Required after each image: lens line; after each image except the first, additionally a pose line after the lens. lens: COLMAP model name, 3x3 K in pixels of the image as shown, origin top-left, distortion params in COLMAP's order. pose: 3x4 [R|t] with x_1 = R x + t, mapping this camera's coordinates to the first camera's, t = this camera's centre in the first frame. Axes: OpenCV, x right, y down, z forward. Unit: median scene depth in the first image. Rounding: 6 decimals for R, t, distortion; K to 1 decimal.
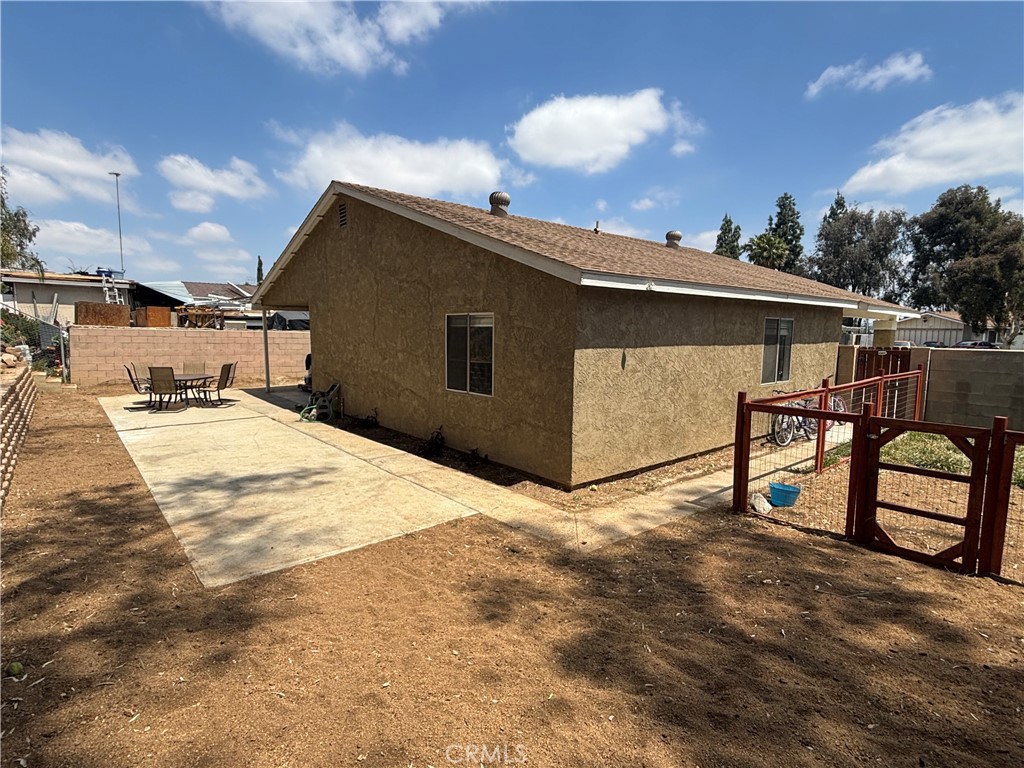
lens RADIAL K [[536.8, 0, 505.3], [0, 536.8, 382.9], [0, 0, 1]] dist [-0.006142, 0.000411]
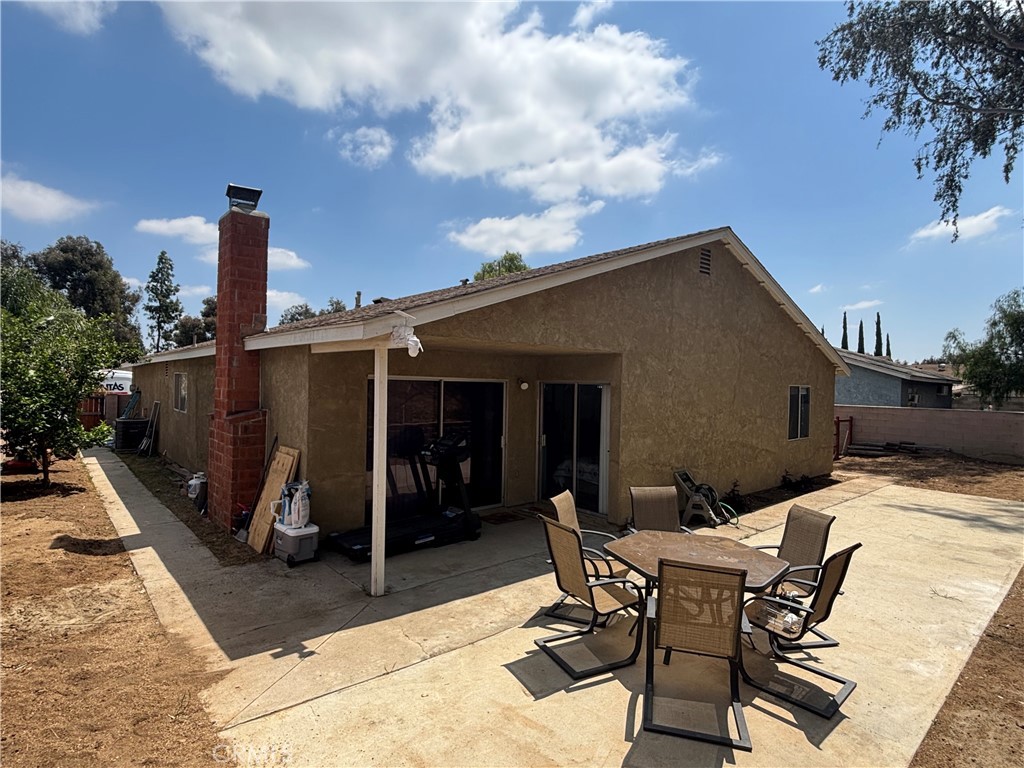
lens RADIAL K [[536.8, 0, 504.5], [0, 536.8, 384.3], [0, 0, 1]] dist [-0.006142, 0.000411]
pose [[-0.001765, -0.010204, 0.999946, -1.228052], [0.085217, 0.996309, 0.010317, -0.171870], [-0.996361, 0.085231, -0.000888, 1.434686]]
